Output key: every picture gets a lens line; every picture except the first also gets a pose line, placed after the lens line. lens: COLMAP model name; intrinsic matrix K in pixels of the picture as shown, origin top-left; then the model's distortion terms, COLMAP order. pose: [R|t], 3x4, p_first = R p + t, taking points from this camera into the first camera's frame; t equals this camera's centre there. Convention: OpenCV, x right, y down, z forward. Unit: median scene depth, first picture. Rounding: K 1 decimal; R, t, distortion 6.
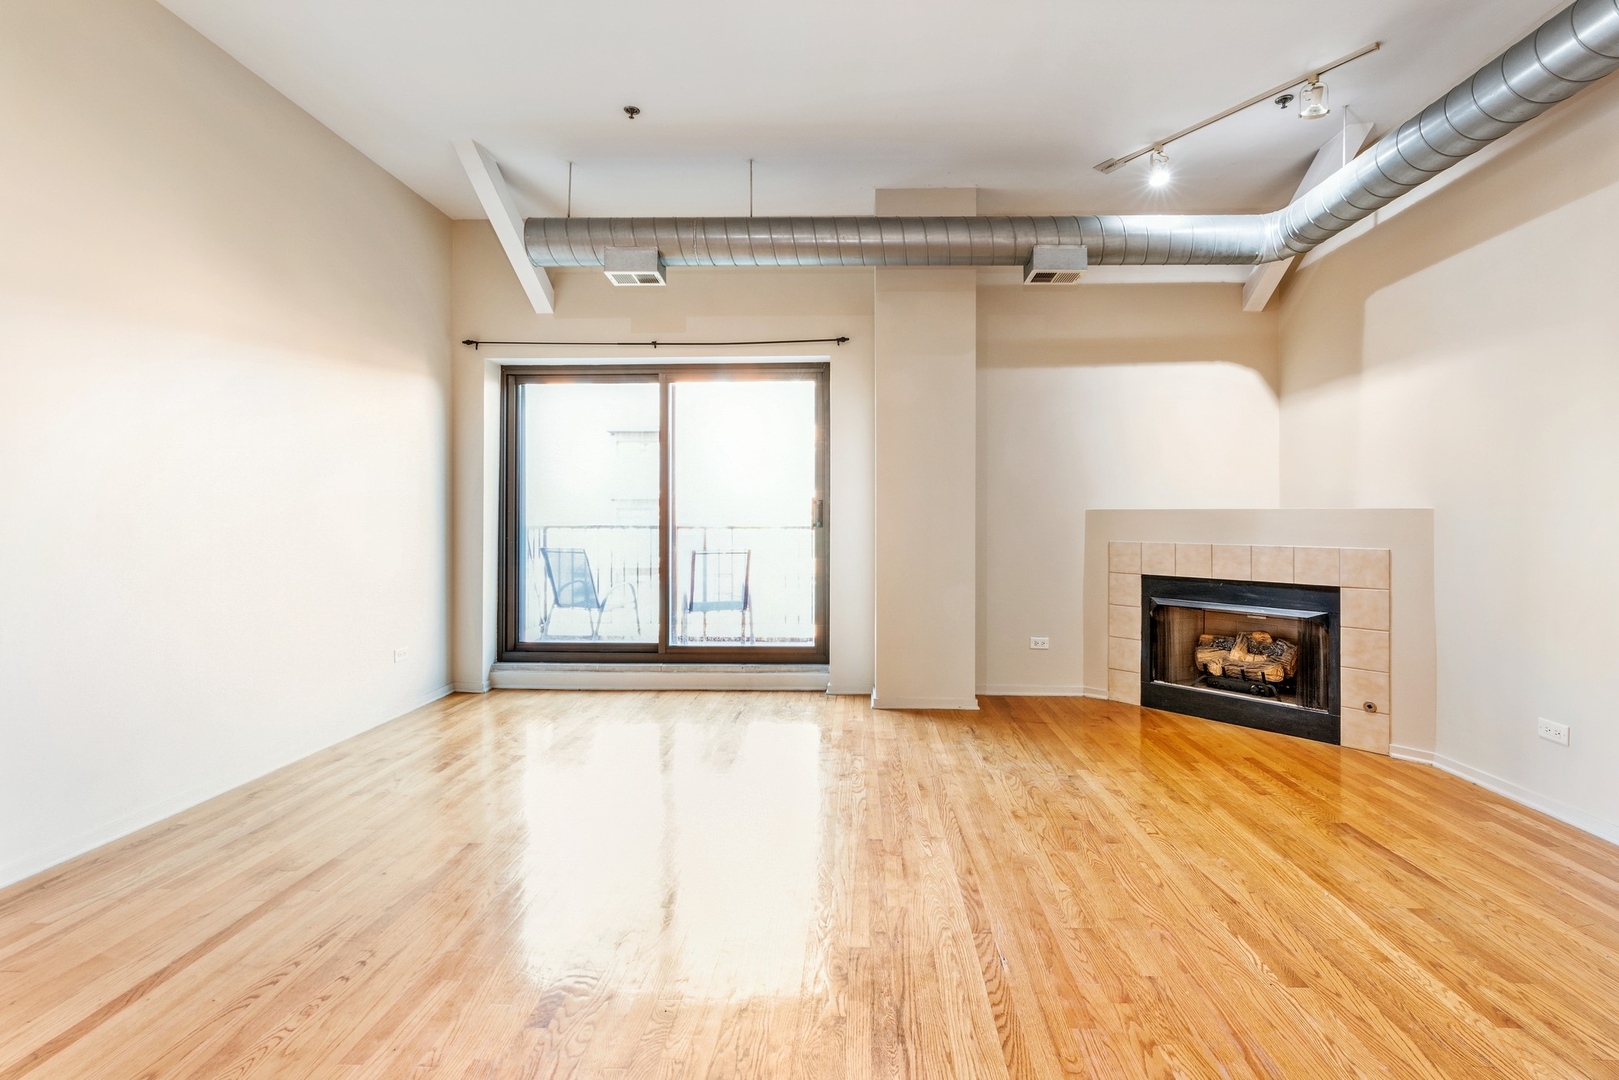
lens RADIAL K [[713.5, 0, 832.2], [0, 713.5, 513.0], [0, 0, 1]] dist [0.002171, 0.000205]
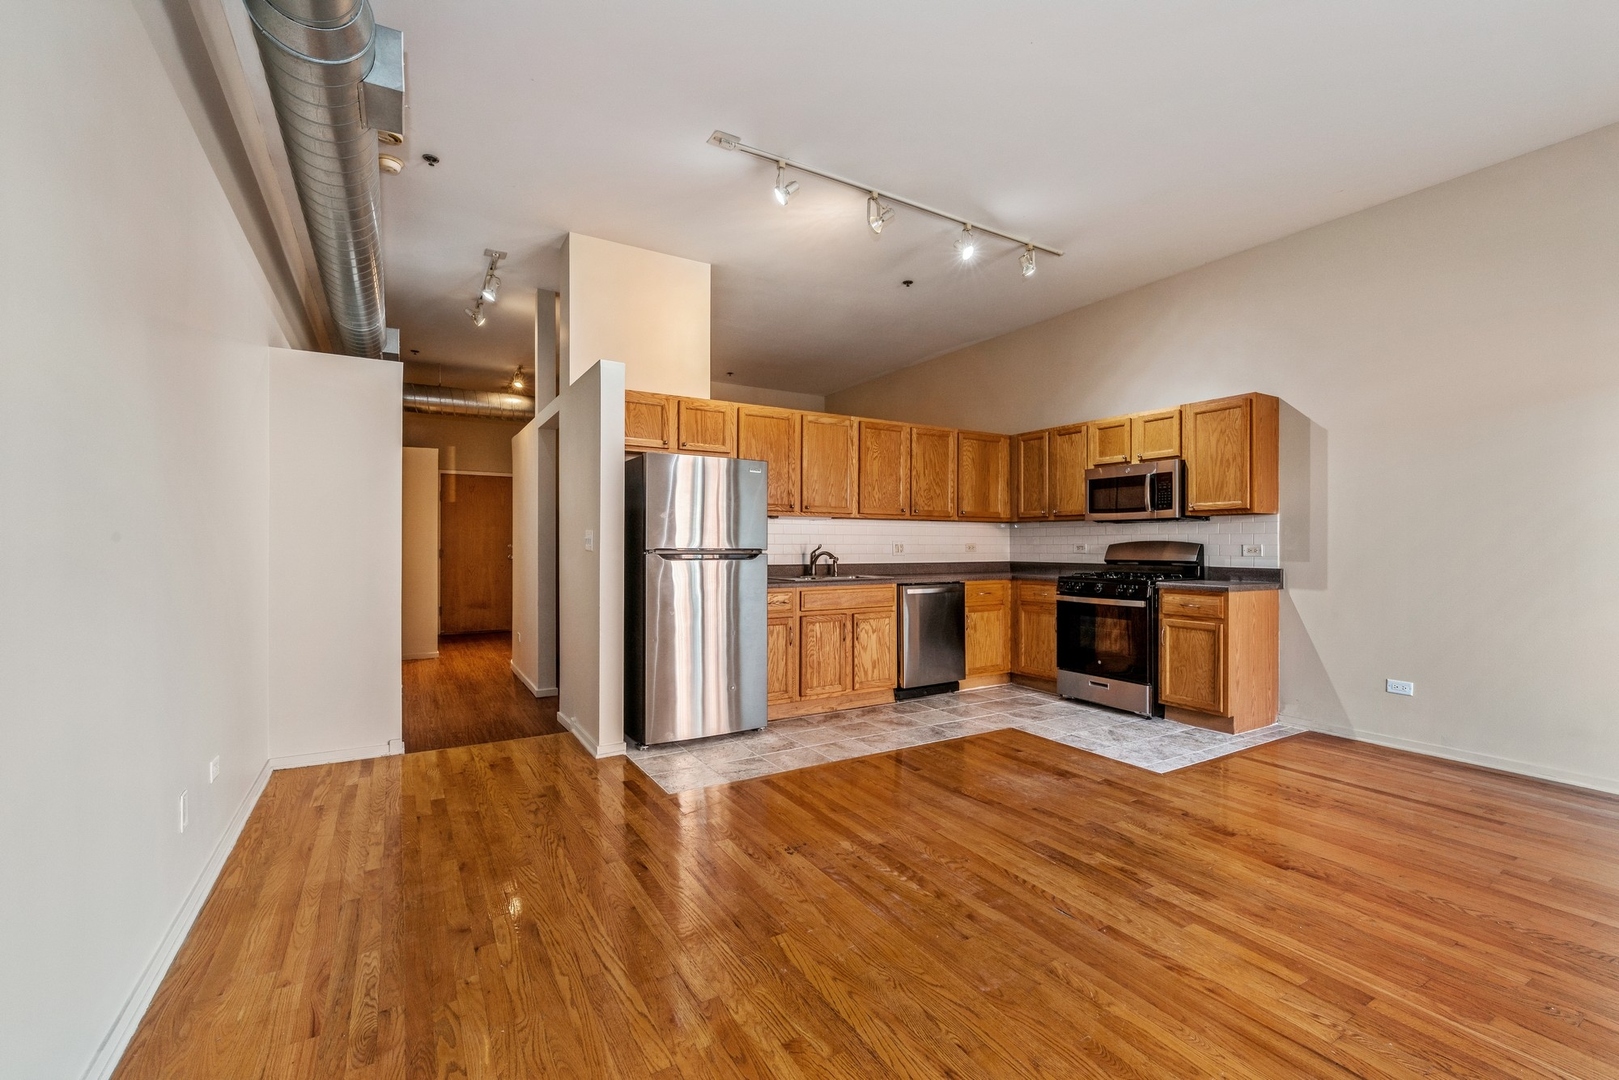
lens RADIAL K [[694.4, 0, 832.4], [0, 694.4, 539.2], [0, 0, 1]] dist [-0.001046, -0.000396]
pose [[-0.827841, -0.005896, -0.560932, 0.558132], [0.000724, 0.999933, -0.011579, 0.005428], [0.560962, -0.009992, -0.827781, 0.802817]]
